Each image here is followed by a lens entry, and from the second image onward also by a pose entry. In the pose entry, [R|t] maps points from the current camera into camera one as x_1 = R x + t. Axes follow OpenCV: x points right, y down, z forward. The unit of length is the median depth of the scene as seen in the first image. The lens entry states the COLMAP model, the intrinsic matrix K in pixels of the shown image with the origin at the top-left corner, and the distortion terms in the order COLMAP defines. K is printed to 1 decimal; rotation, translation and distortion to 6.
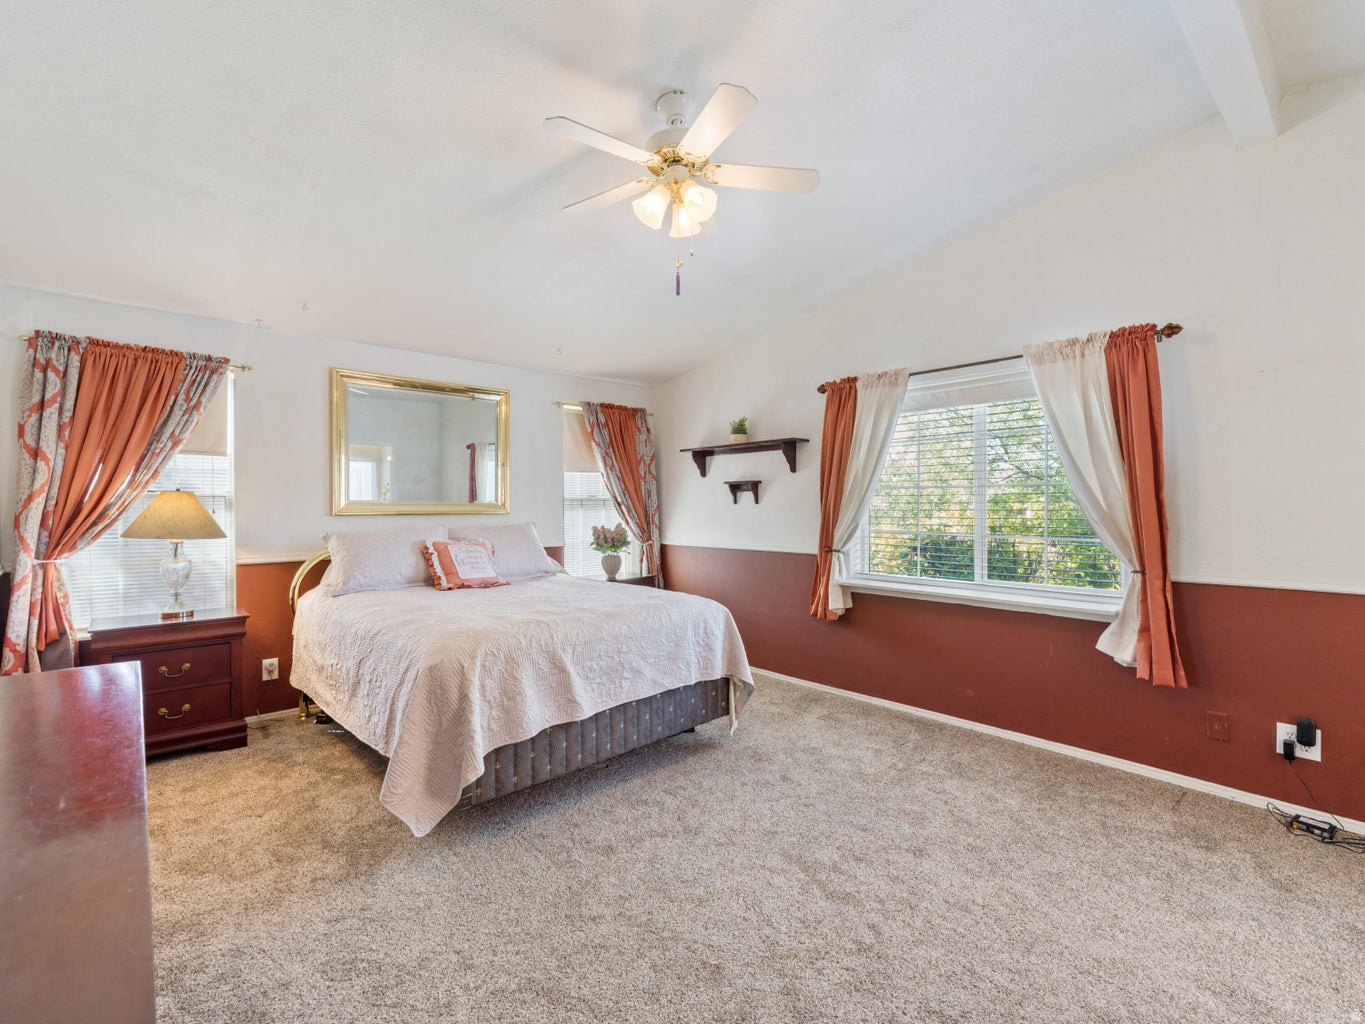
lens RADIAL K [[621.0, 0, 679.9], [0, 621.0, 507.3], [0, 0, 1]] dist [-0.000132, -0.000531]
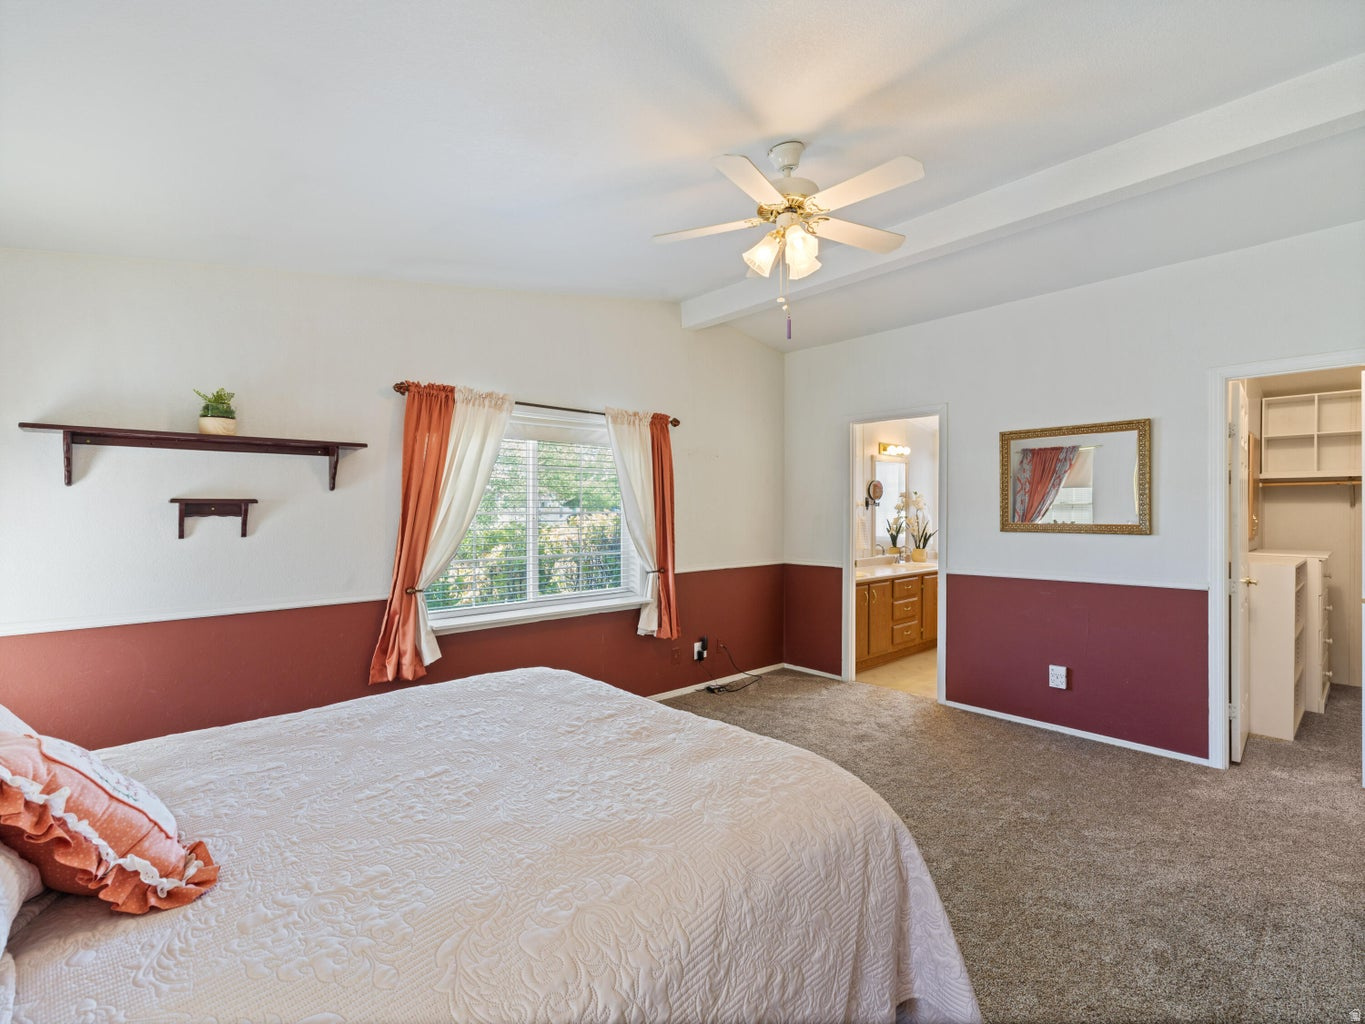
lens RADIAL K [[621.0, 0, 679.9], [0, 621.0, 507.3], [0, 0, 1]] dist [-0.000132, -0.000531]
pose [[-0.015039, 0.007481, 0.999859, -0.593974], [0.007024, 0.999948, -0.007376, -0.032114], [-0.999862, 0.006912, -0.015091, 0.699249]]
